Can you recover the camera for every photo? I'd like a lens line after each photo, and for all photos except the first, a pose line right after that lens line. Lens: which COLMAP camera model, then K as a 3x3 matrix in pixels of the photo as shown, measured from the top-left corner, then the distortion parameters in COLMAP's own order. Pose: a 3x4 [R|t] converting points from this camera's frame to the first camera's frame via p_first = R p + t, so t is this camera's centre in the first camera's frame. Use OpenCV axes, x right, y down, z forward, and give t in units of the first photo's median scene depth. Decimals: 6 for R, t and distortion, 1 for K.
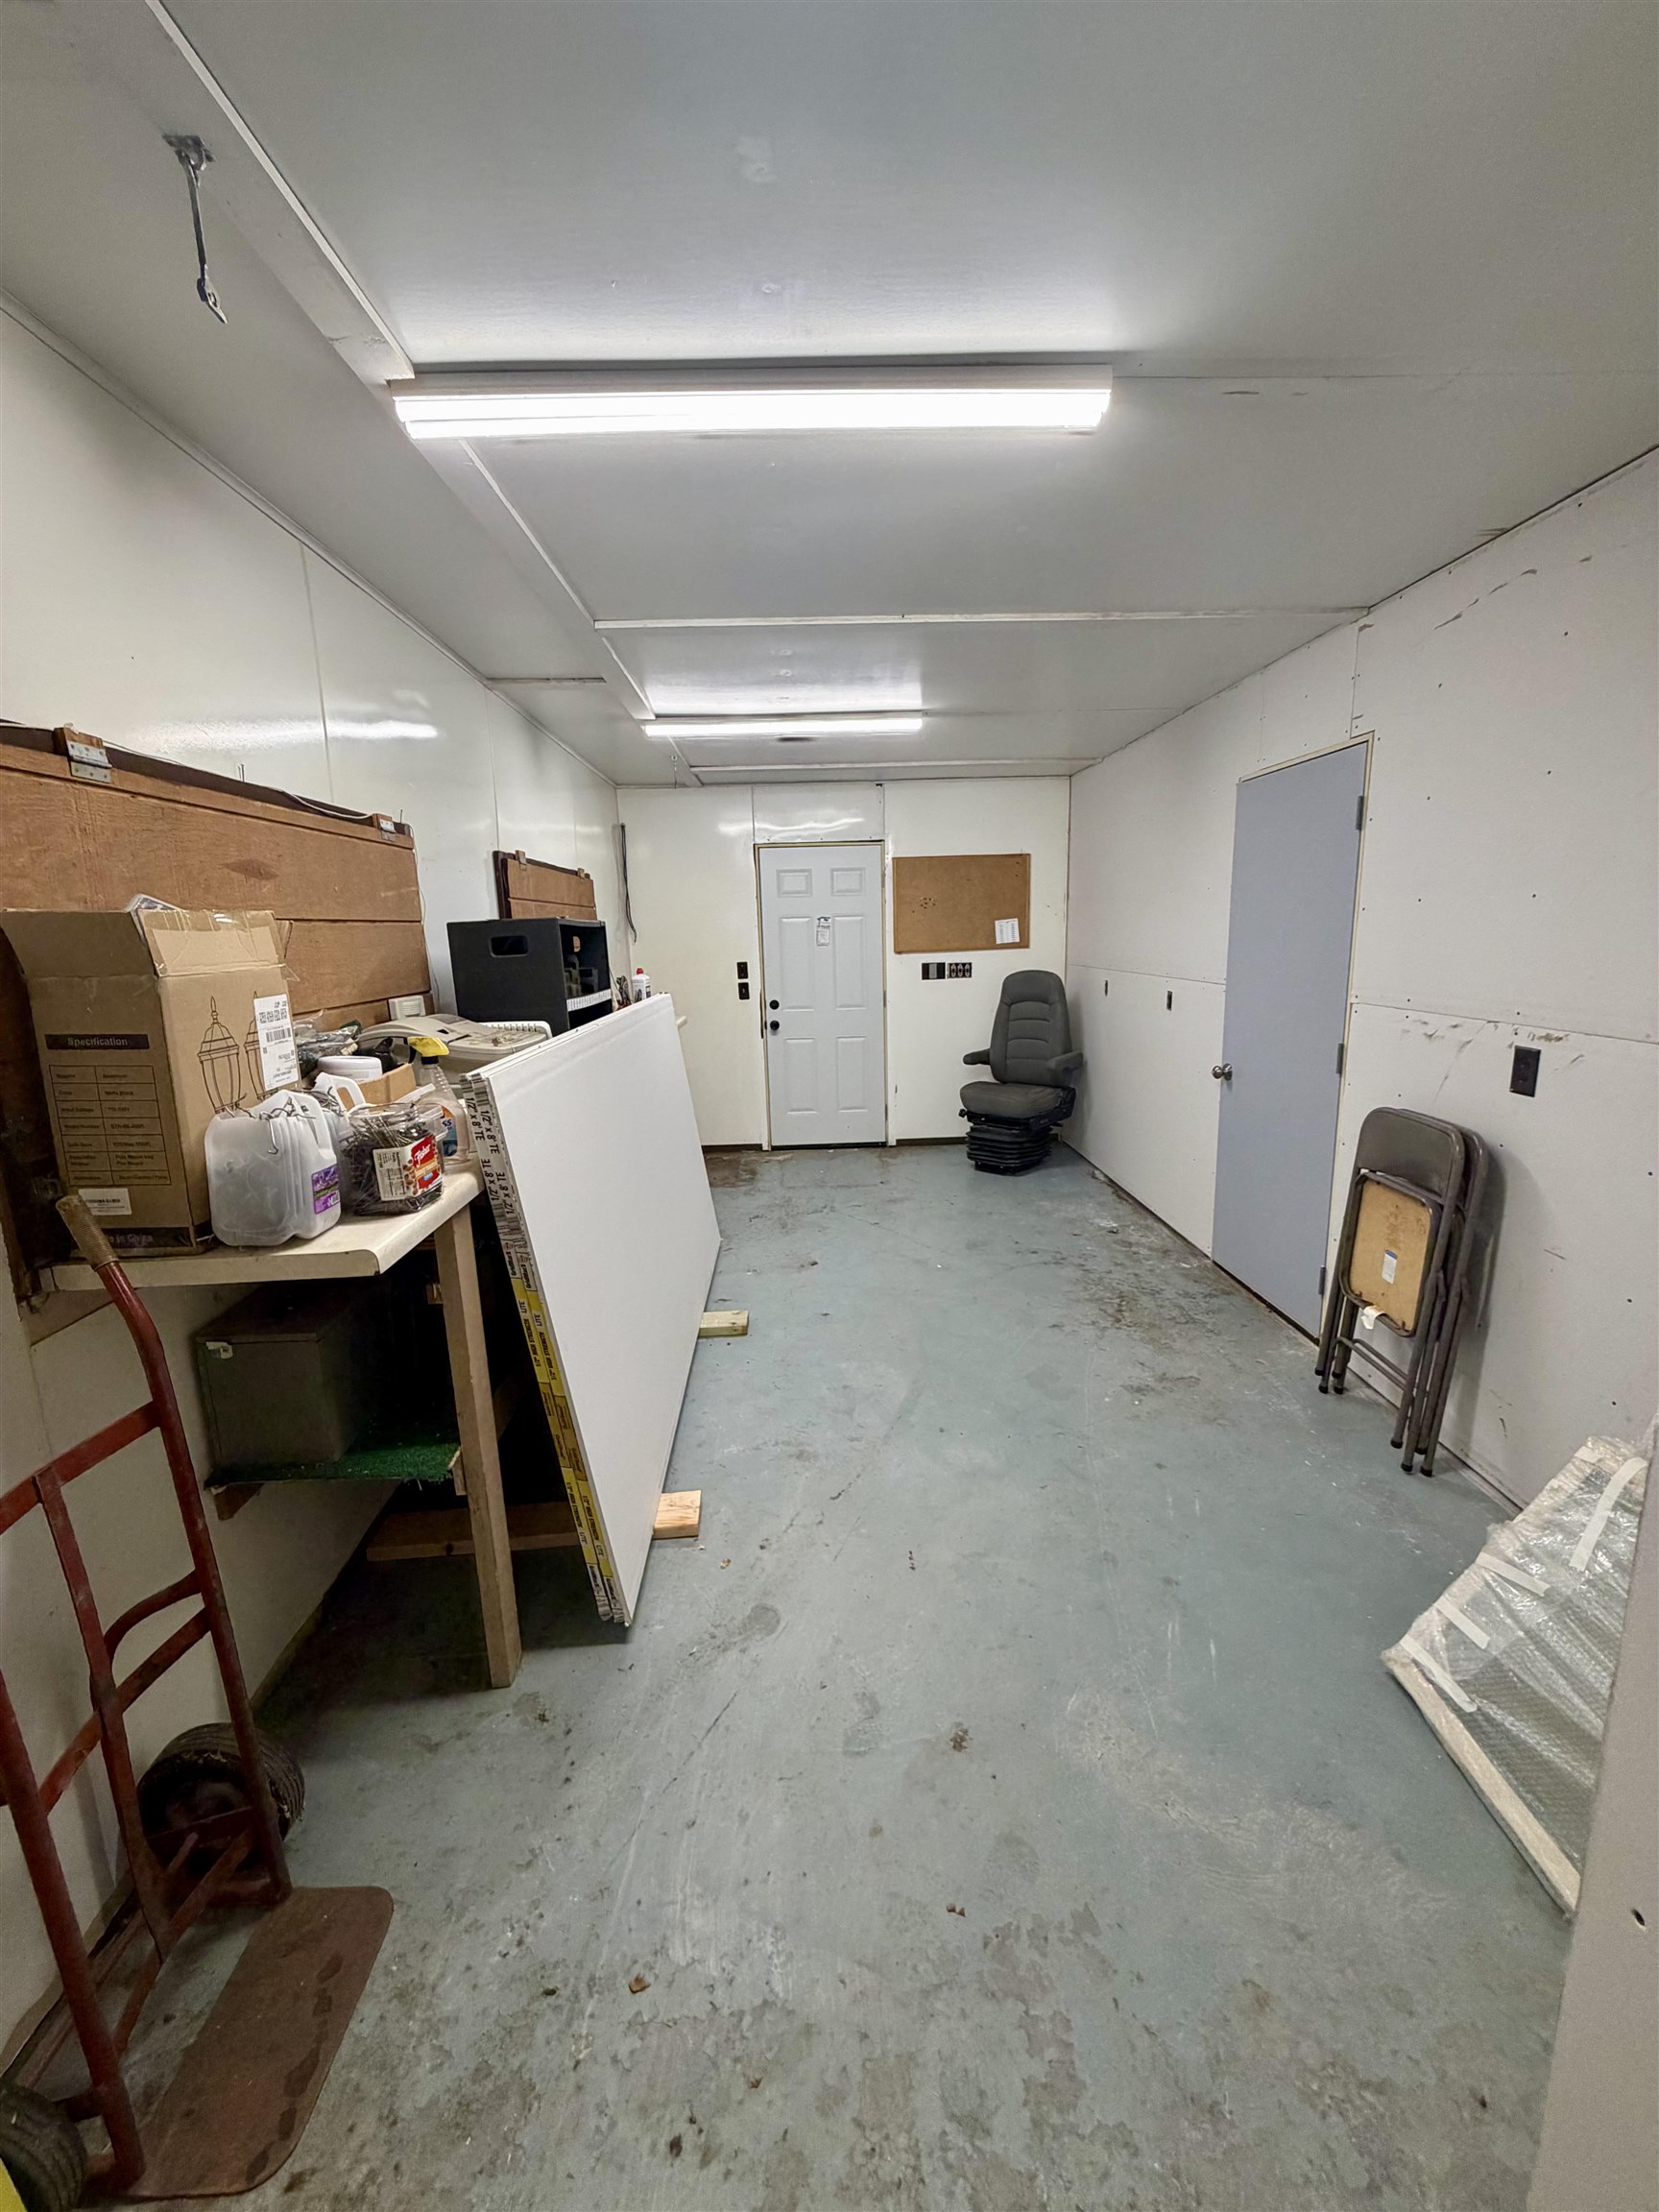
lens RADIAL K [[878.7, 0, 831.7], [0, 878.7, 1100.1], [0, 0, 1]] dist [0.001106, -0.000317]
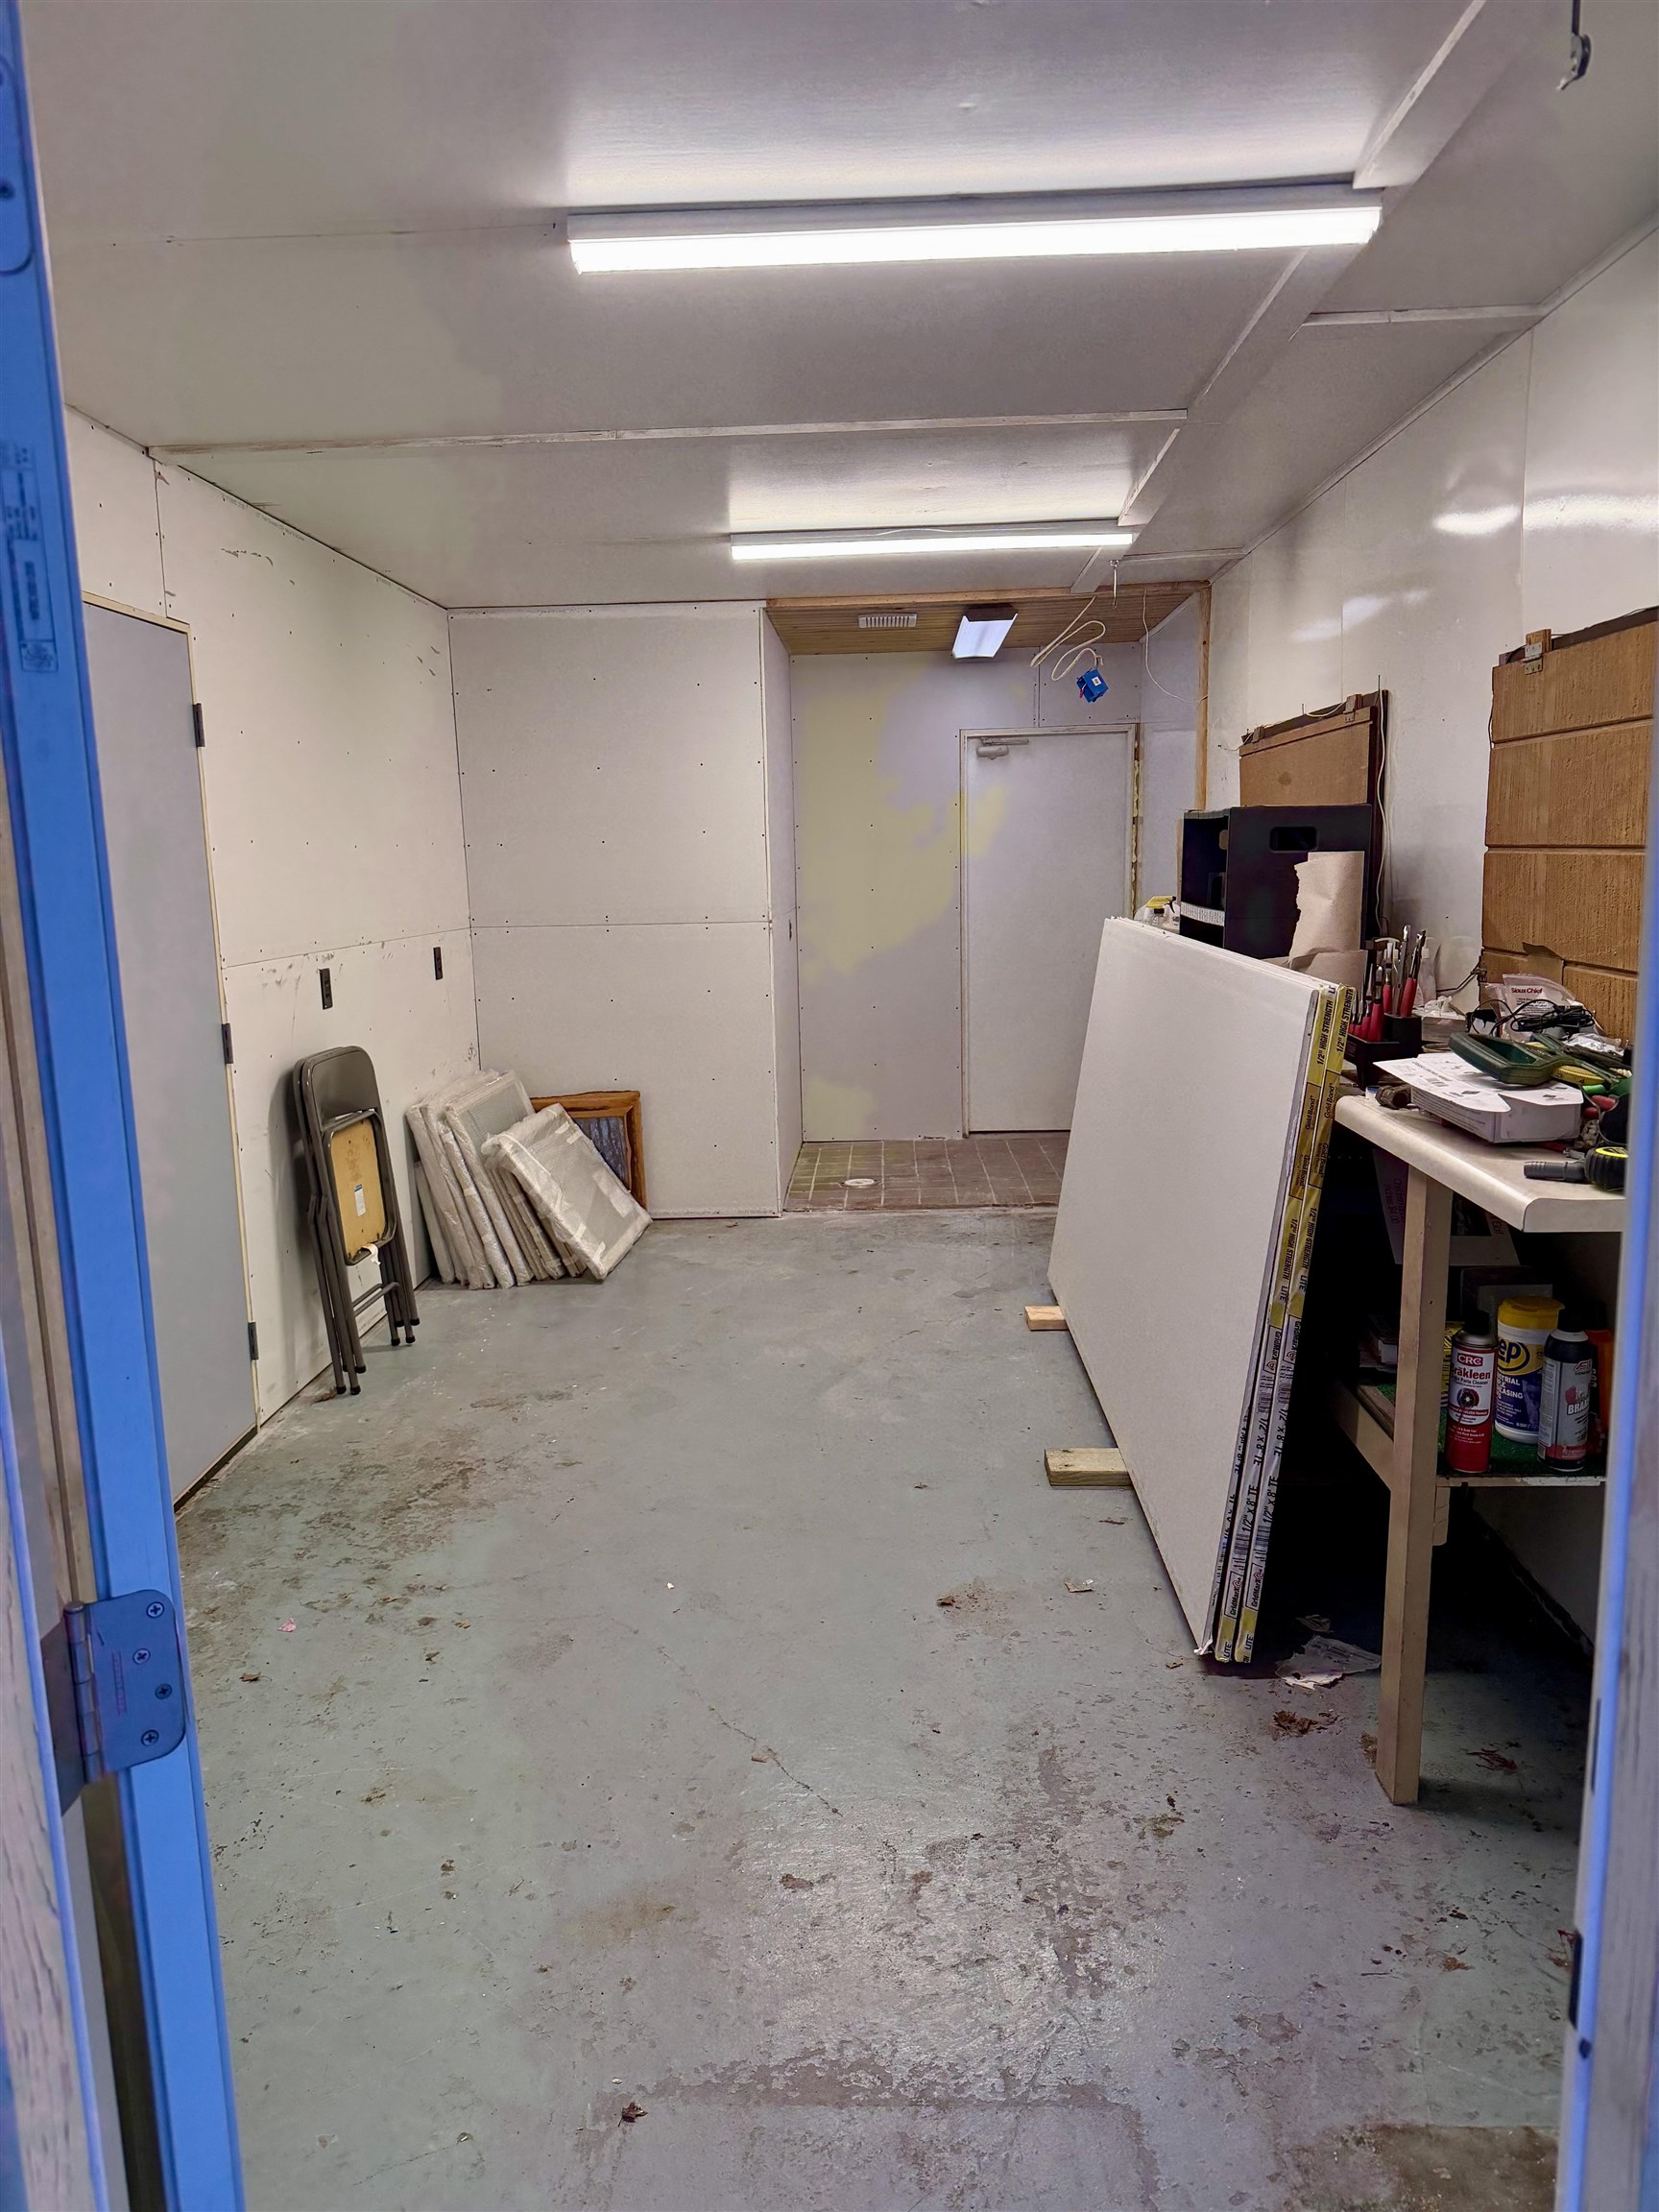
lens RADIAL K [[1528.7, 0, 836.1], [0, 1528.7, 1117.3], [0, 0, 1]] dist [0.110110, -0.202397]
pose [[-0.996430, 0.038499, 0.075135, -0.038976], [0.062632, 0.933858, 0.352116, -0.372245], [-0.056610, 0.355565, -0.932936, 1.957371]]
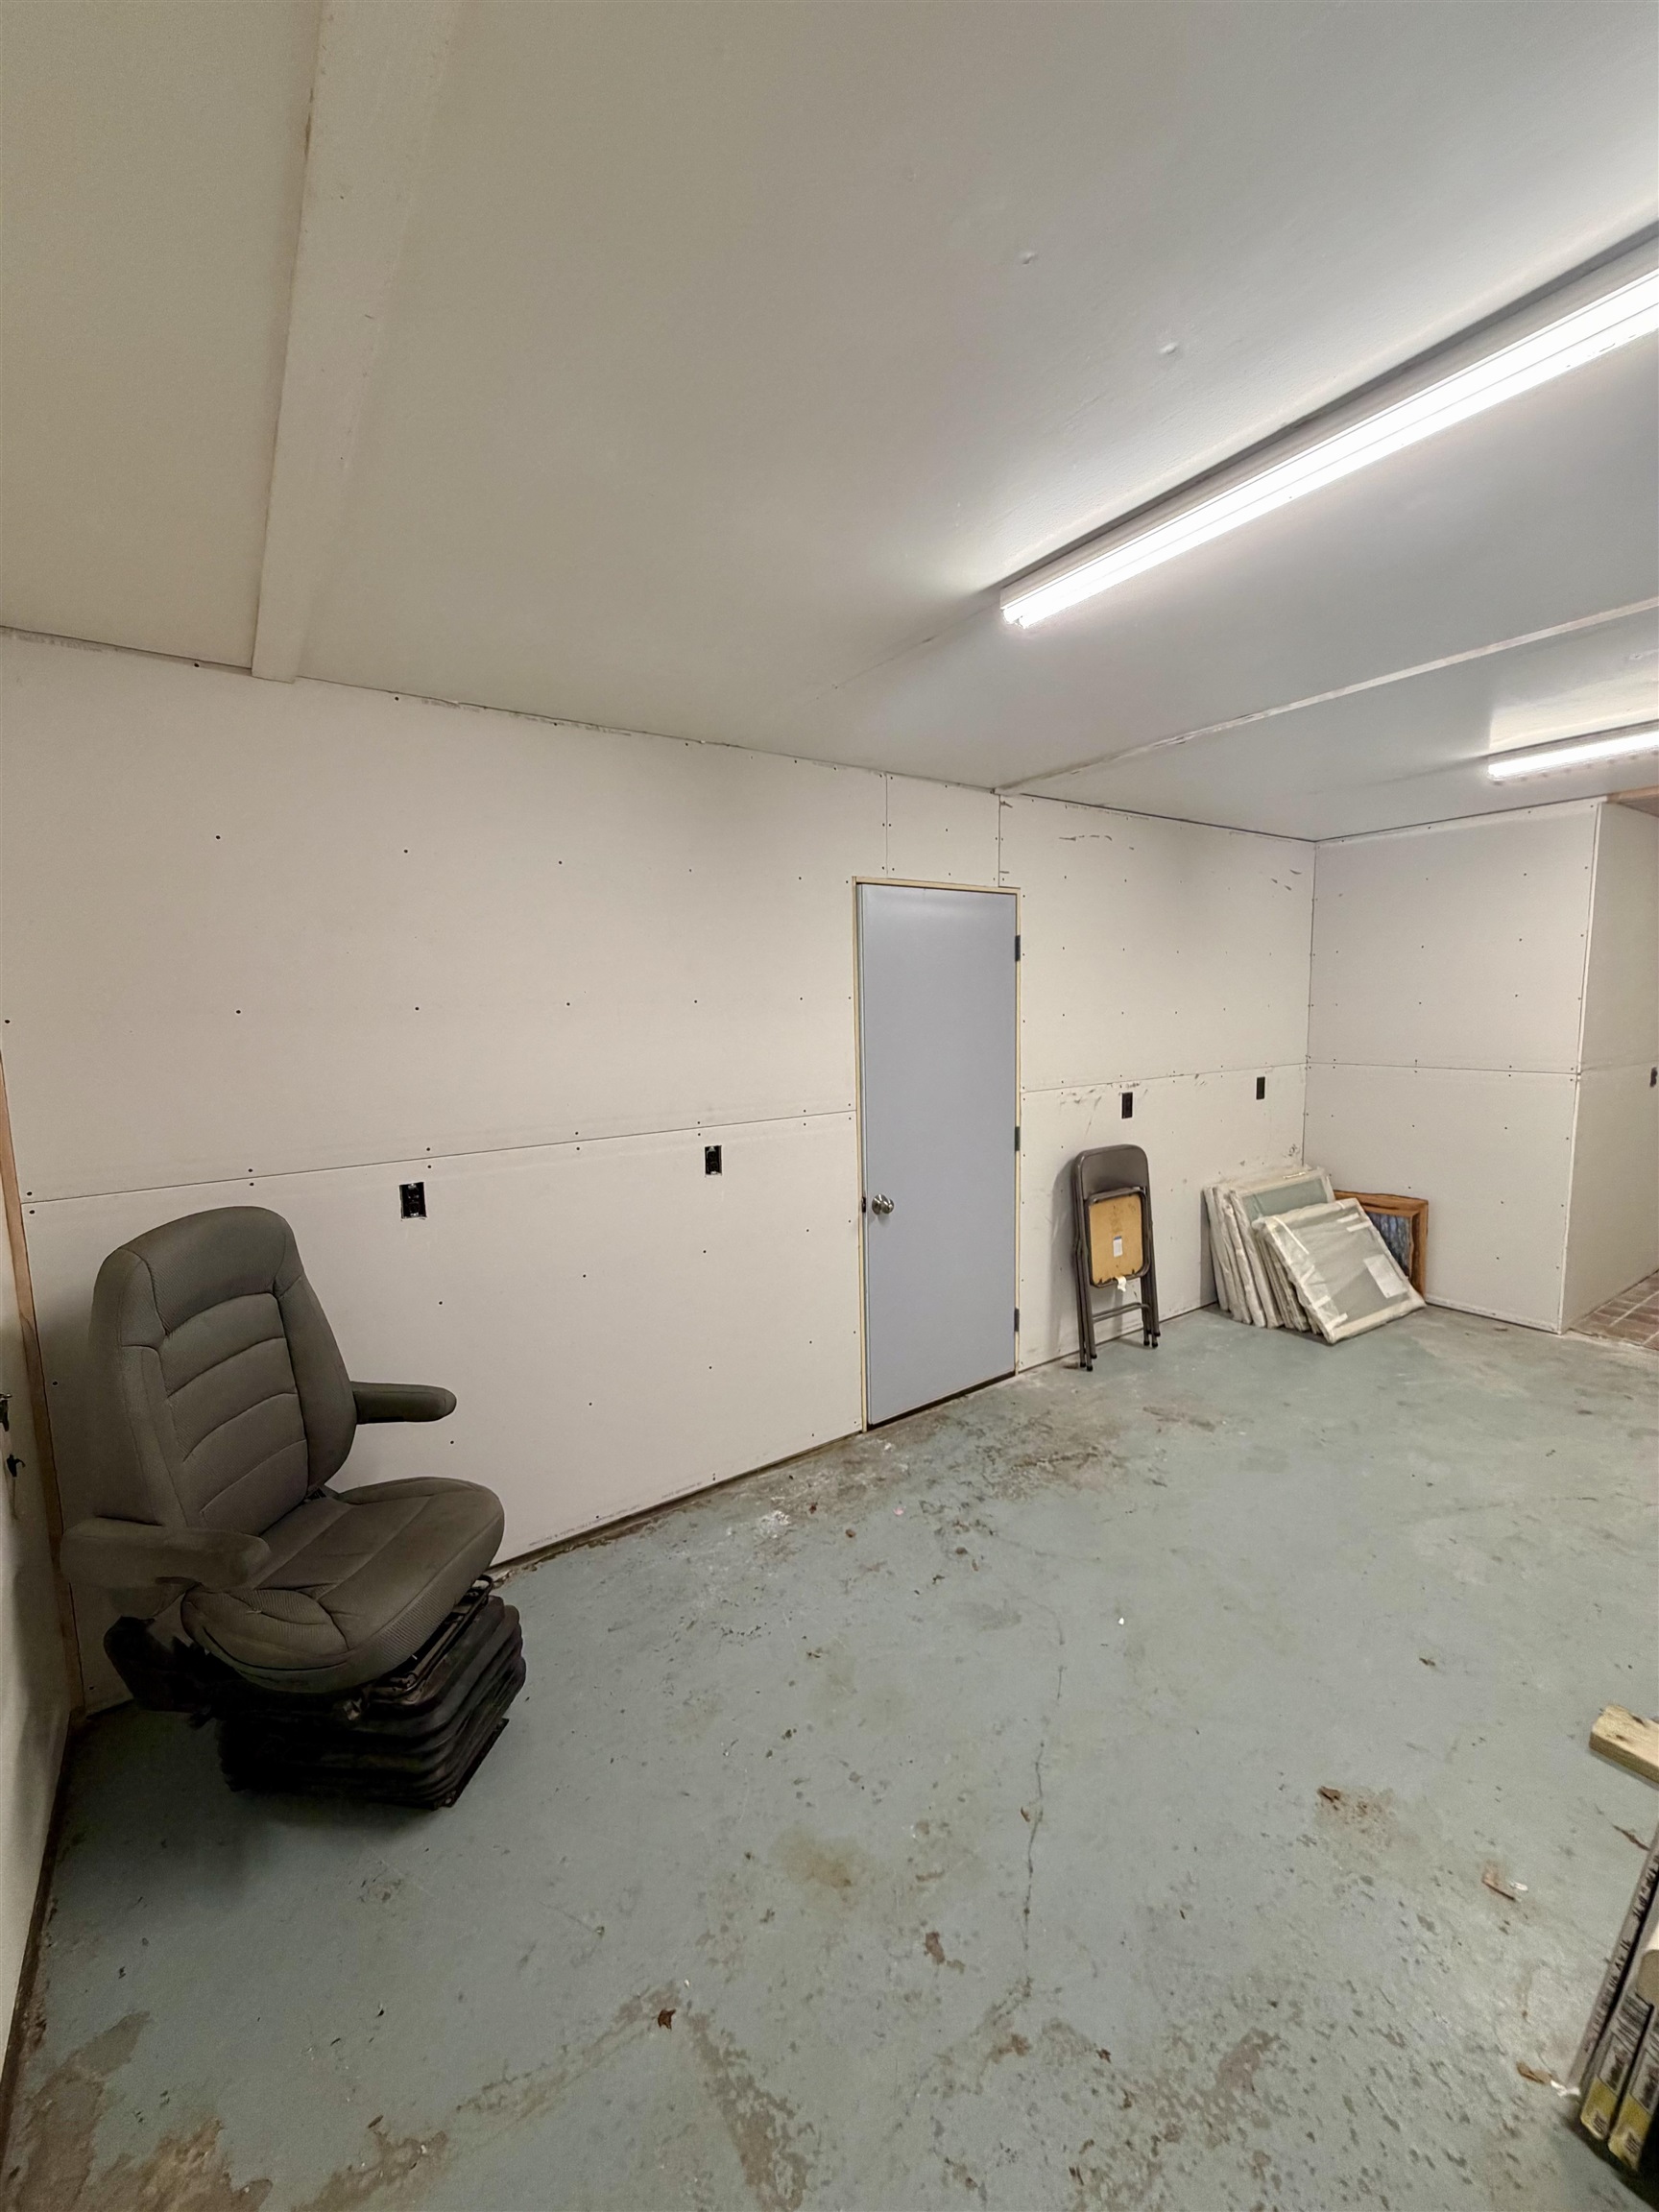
lens RADIAL K [[878.7, 0, 831.7], [0, 878.7, 1100.1], [0, 0, 1]] dist [0.001106, -0.000317]
pose [[-0.541744, -0.055594, 0.838703, -0.283069], [0.195149, 0.962226, 0.189835, -0.339341], [-0.817576, 0.266514, -0.510432, 1.606496]]
